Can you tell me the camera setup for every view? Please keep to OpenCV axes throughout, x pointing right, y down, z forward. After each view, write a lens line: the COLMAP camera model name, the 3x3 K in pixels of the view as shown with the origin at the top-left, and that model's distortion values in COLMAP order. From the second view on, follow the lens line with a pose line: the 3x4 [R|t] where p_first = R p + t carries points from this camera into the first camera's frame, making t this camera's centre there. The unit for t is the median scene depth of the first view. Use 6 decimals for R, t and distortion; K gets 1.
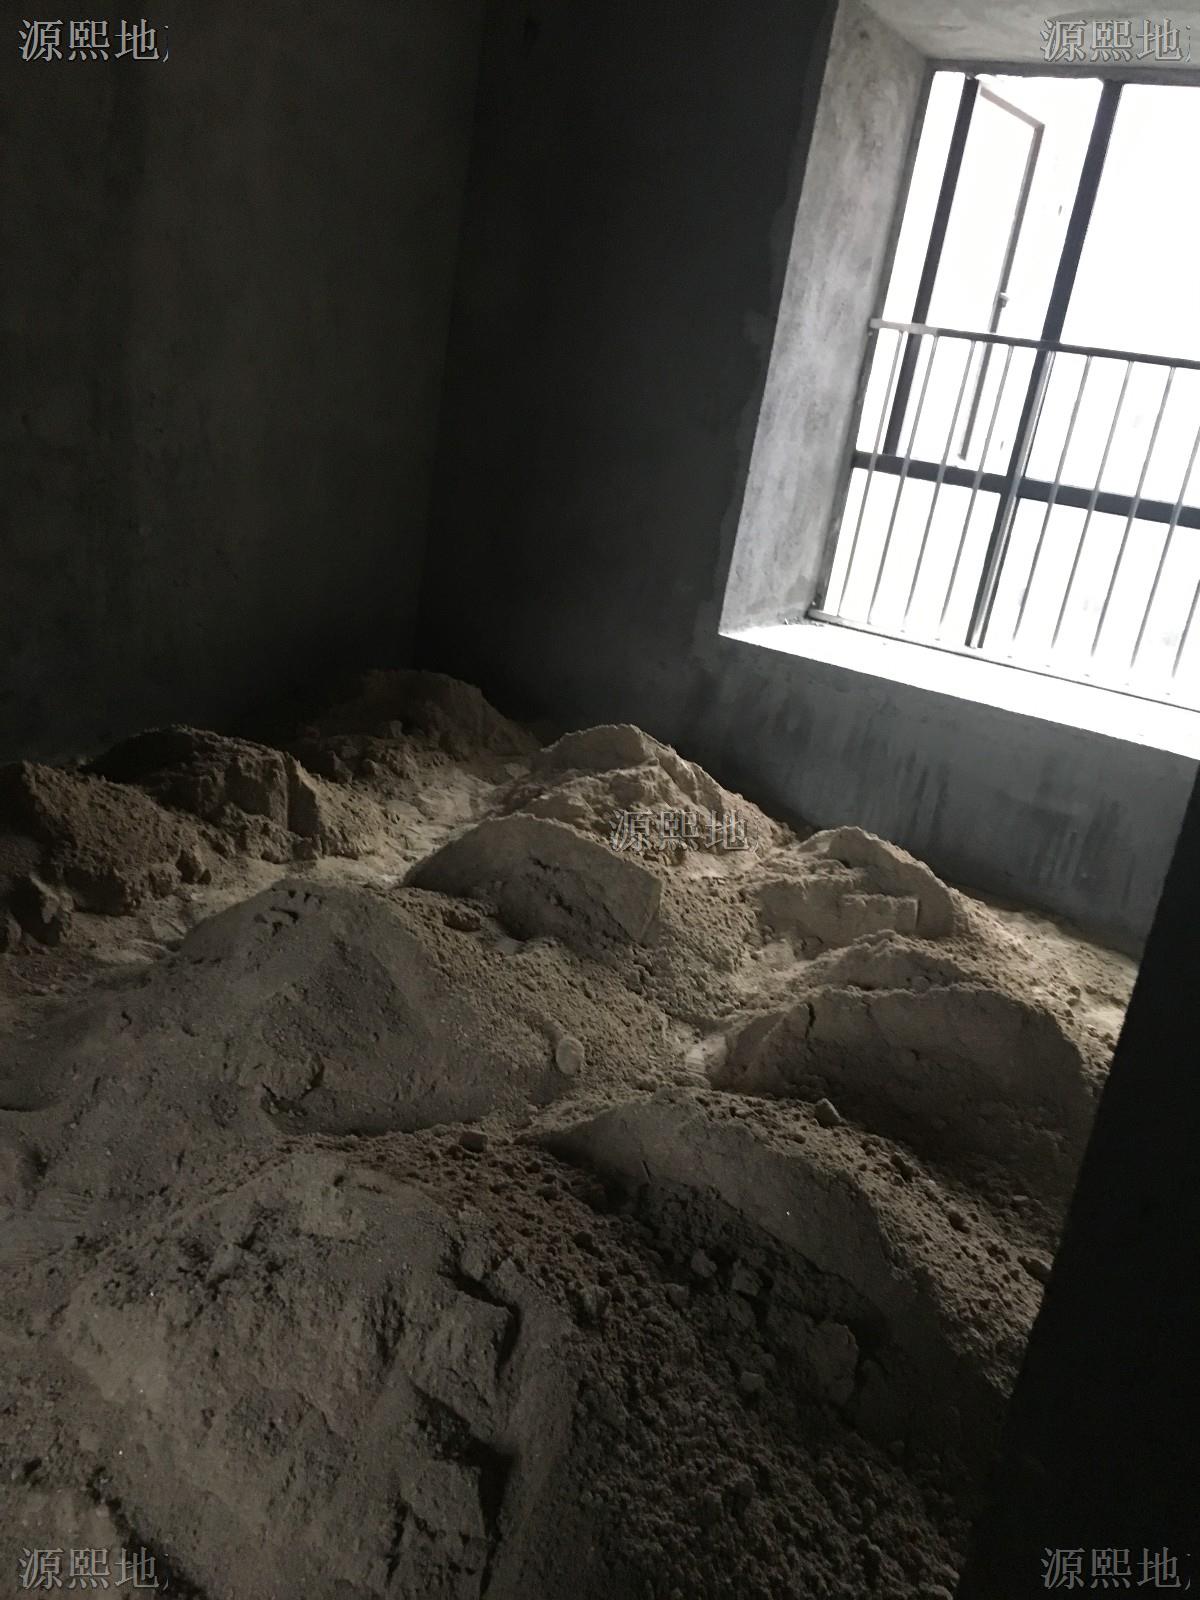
lens RADIAL K [[1346.5, 0, 600.0], [0, 1346.5, 800.0], [0, 0, 1]] dist [0.052146, -0.068159]
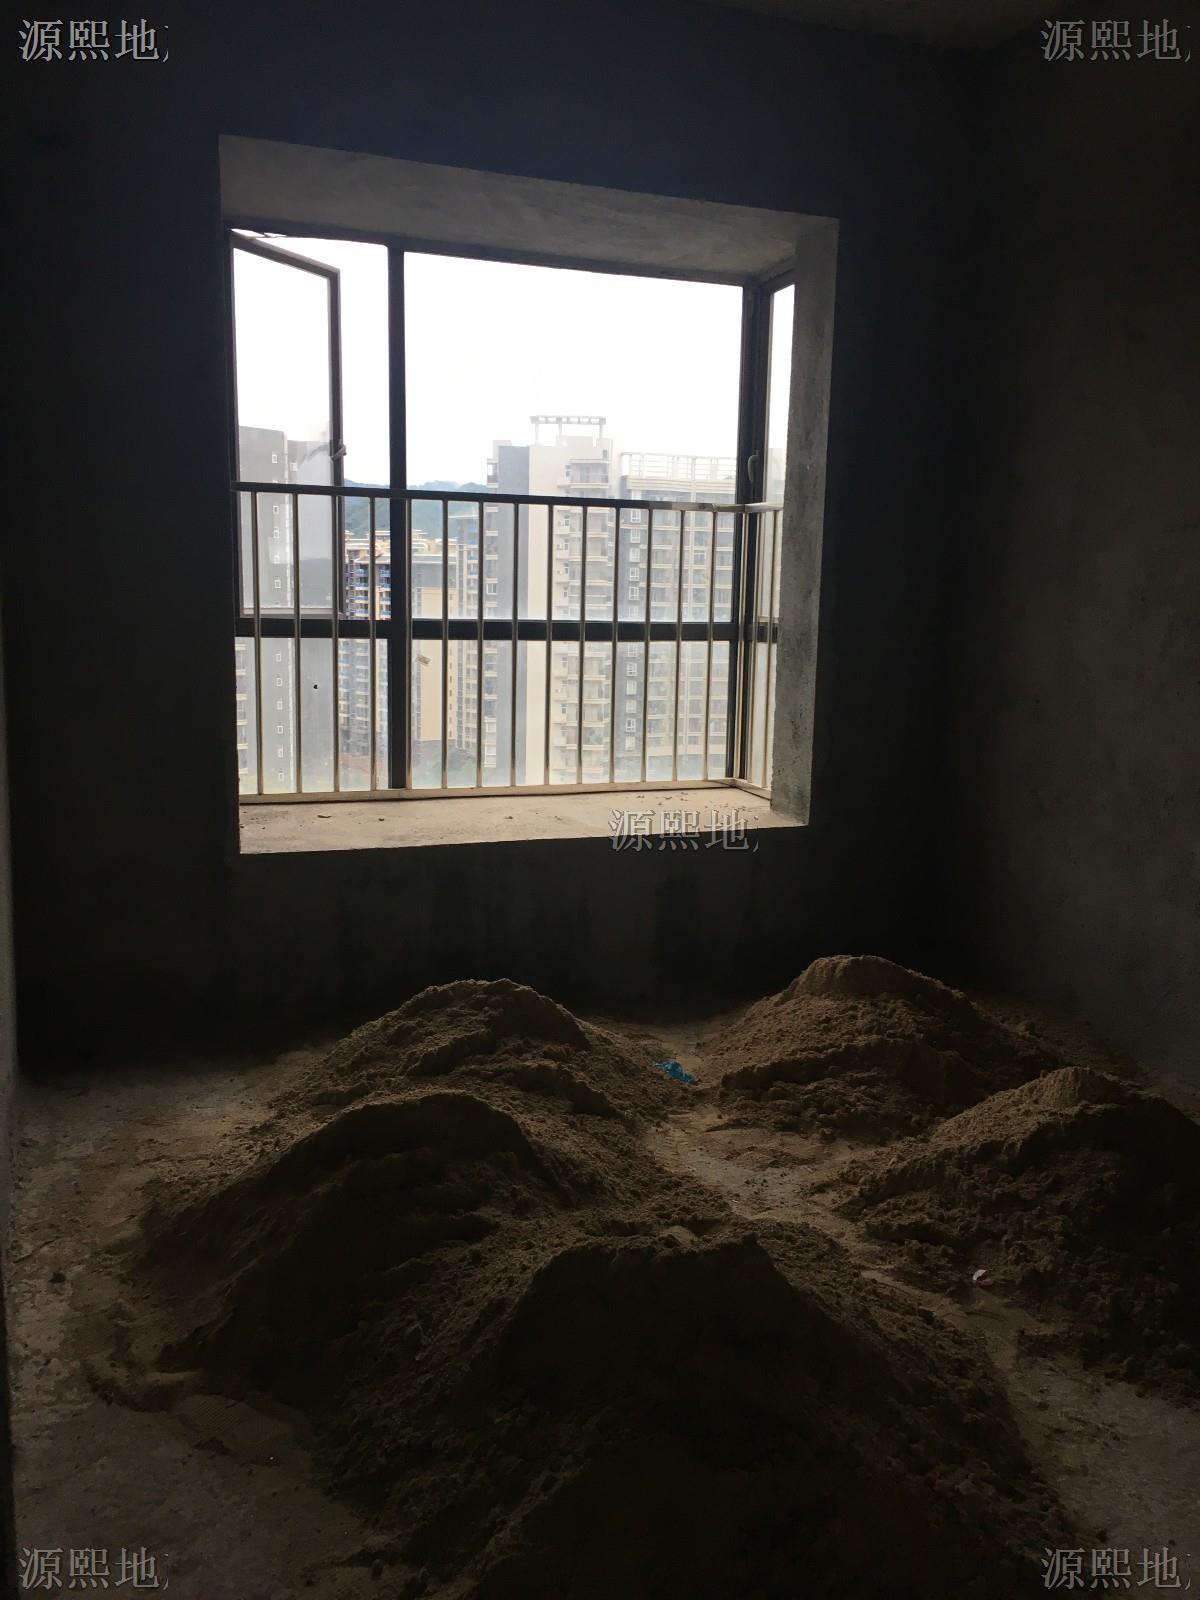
lens RADIAL K [[1346.5, 0, 600.0], [0, 1346.5, 800.0], [0, 0, 1]] dist [0.052146, -0.068159]
pose [[0.589518, -0.265493, 0.762878, -0.447831], [0.314203, 0.945432, 0.086223, -0.163446], [-0.744141, 0.188868, 0.640767, 0.286359]]
